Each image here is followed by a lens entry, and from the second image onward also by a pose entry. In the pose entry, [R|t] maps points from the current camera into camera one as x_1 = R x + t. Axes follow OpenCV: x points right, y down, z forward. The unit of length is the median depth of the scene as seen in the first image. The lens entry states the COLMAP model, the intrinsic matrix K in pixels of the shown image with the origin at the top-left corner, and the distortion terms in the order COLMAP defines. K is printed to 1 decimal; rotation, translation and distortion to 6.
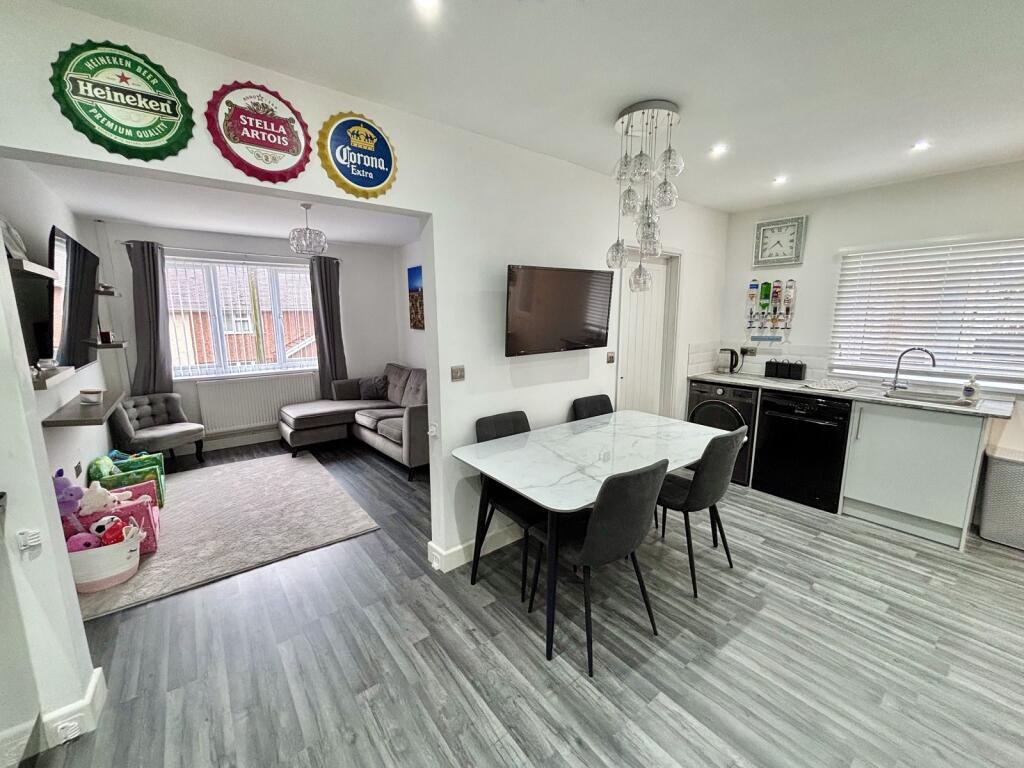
lens RADIAL K [[412.9, 0, 509.3], [0, 412.9, 381.6], [0, 0, 1]] dist [-0.001169, 0.001501]
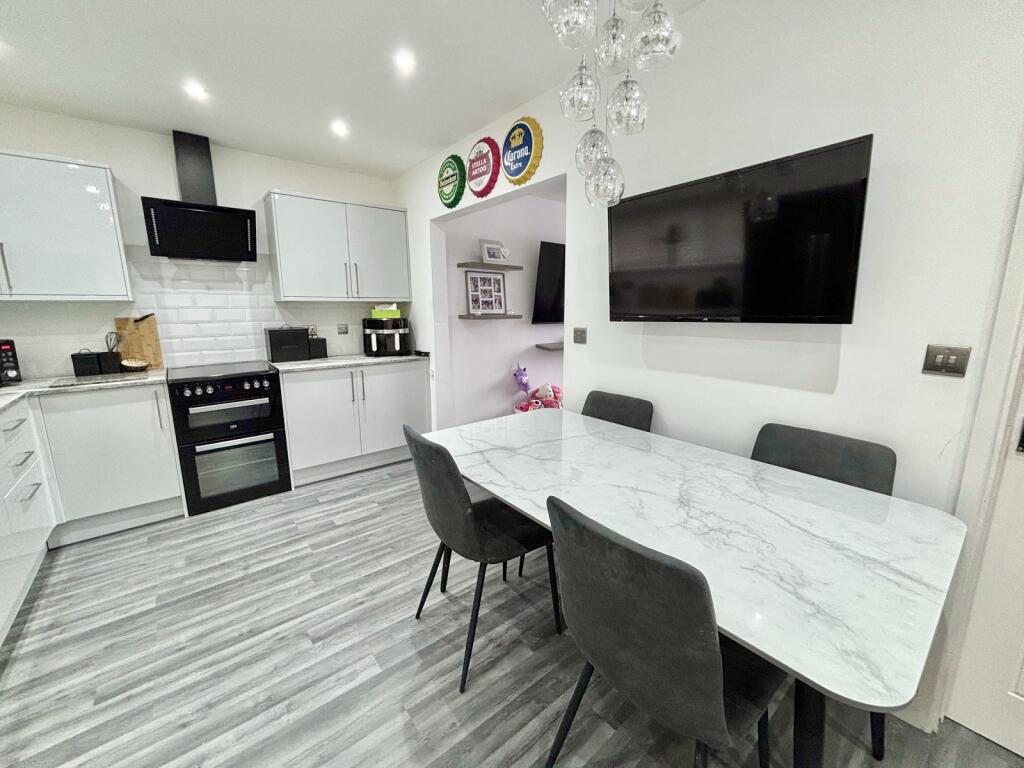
lens RADIAL K [[412.9, 0, 509.0], [0, 412.9, 382.3], [0, 0, 1]] dist [-0.001169, 0.001501]
pose [[0.021016, 0.183028, -0.982883, 1.048861], [-0.161751, 0.970771, 0.177314, -0.072097], [0.986608, 0.155256, 0.050006, 1.026113]]
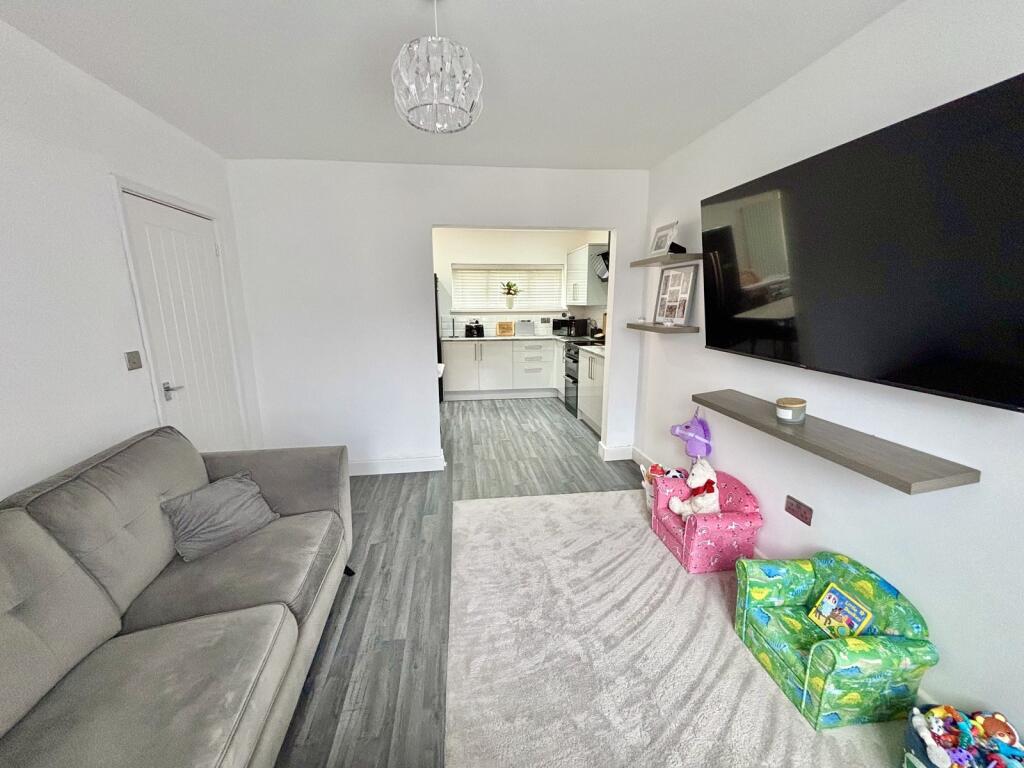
lens RADIAL K [[412.9, 0, 507.5], [0, 412.9, 394.0], [0, 0, 1]] dist [-0.001169, 0.001501]
pose [[-0.857034, -0.101226, 0.505219, -1.503946], [0.096582, 0.931574, 0.350489, -0.396259], [-0.506127, 0.349176, -0.788614, 2.693903]]
